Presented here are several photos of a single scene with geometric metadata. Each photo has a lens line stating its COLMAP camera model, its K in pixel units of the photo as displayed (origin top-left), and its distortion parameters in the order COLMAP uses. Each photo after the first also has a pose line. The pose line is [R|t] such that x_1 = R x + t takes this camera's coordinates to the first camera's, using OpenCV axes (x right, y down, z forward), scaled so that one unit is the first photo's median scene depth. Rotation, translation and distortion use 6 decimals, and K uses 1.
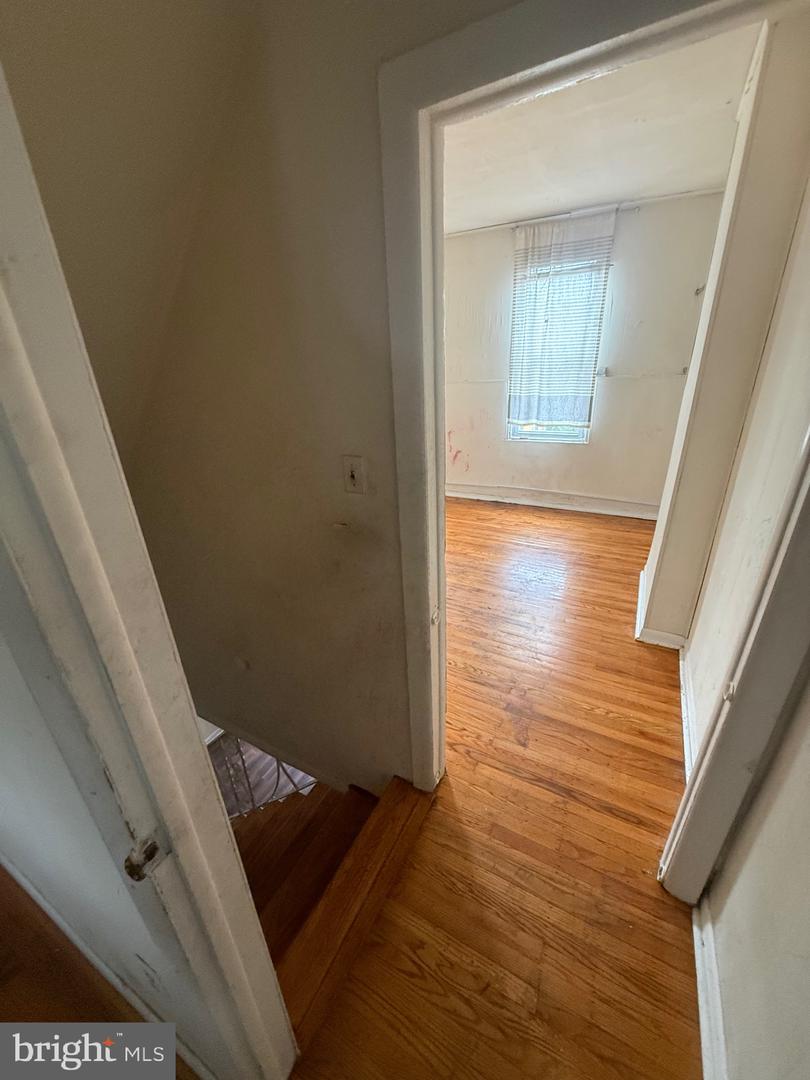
lens RADIAL K [[429.2, 0, 403.4], [0, 429.2, 539.4], [0, 0, 1]] dist [0.003680, 0.000312]
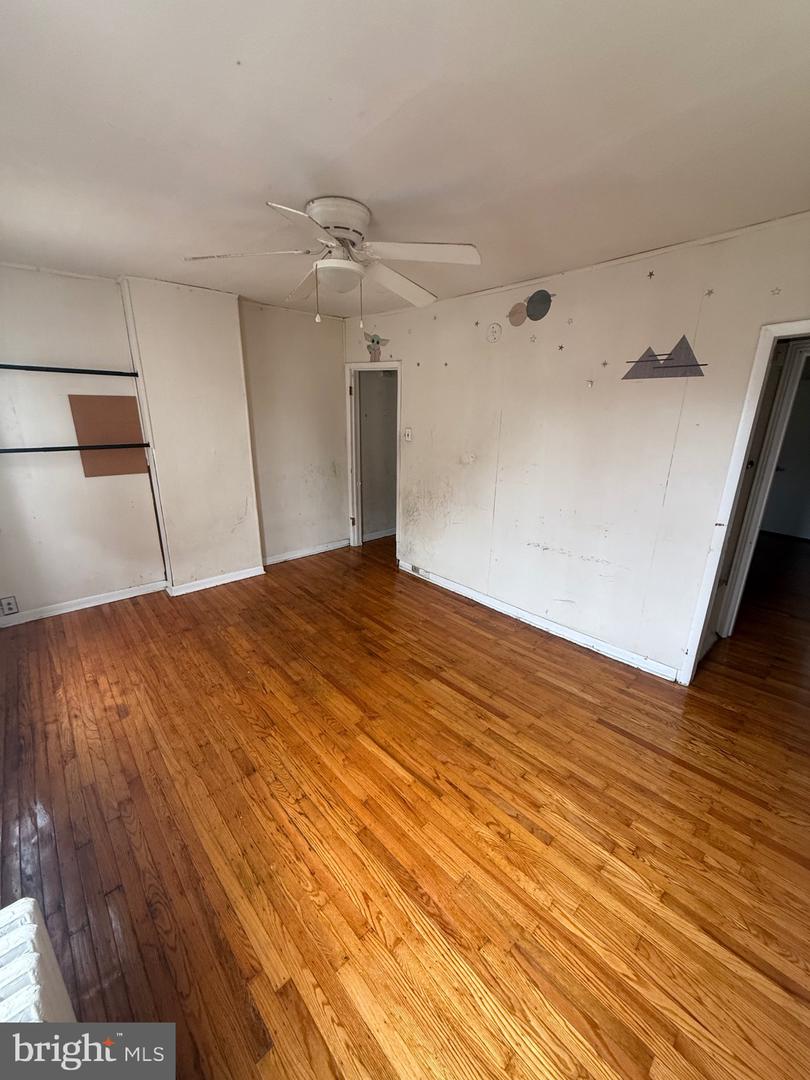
lens RADIAL K [[429.2, 0, 405.4], [0, 429.2, 540.7], [0, 0, 1]] dist [0.003680, 0.000312]
pose [[-0.942966, -0.071361, 0.325152, -0.367869], [0.154668, 0.771005, 0.617761, -0.565466], [-0.294778, 0.632818, -0.715994, 1.271295]]
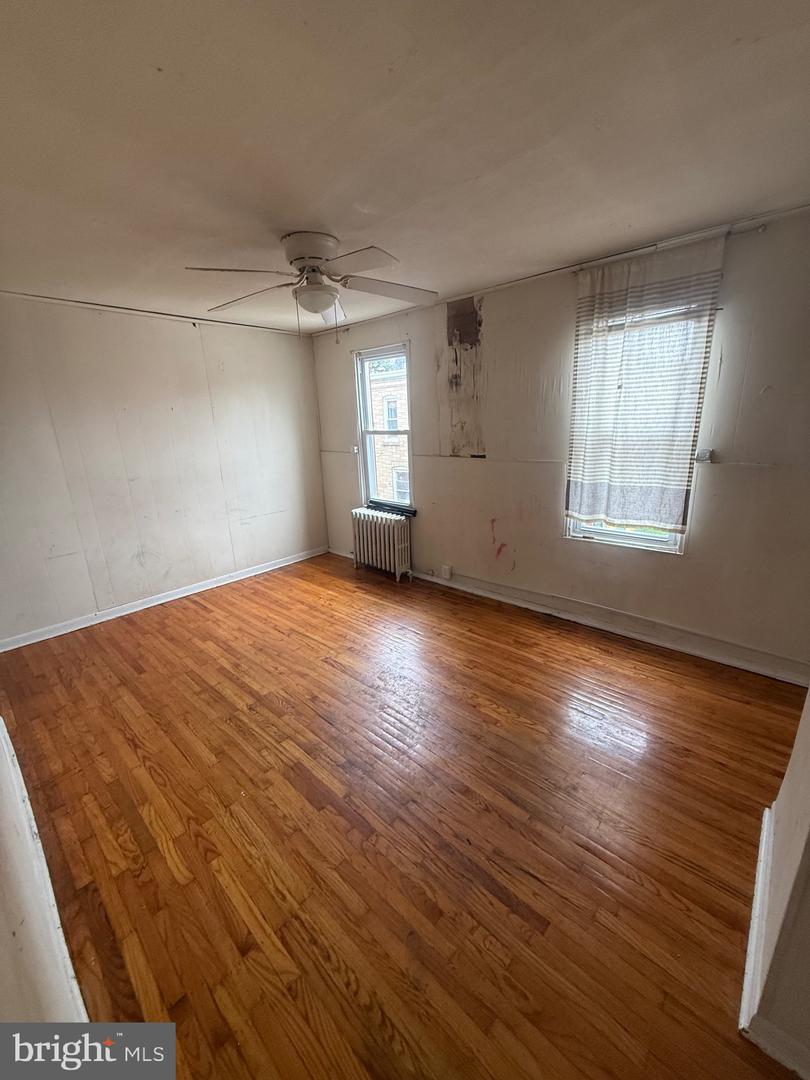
lens RADIAL K [[429.2, 0, 403.5], [0, 429.2, 539.7], [0, 0, 1]] dist [0.003680, 0.000312]
pose [[0.970618, 0.068838, -0.230567, 0.160964], [-0.095970, 0.989443, -0.108595, -0.136522], [0.220657, 0.127532, 0.966978, 0.245831]]
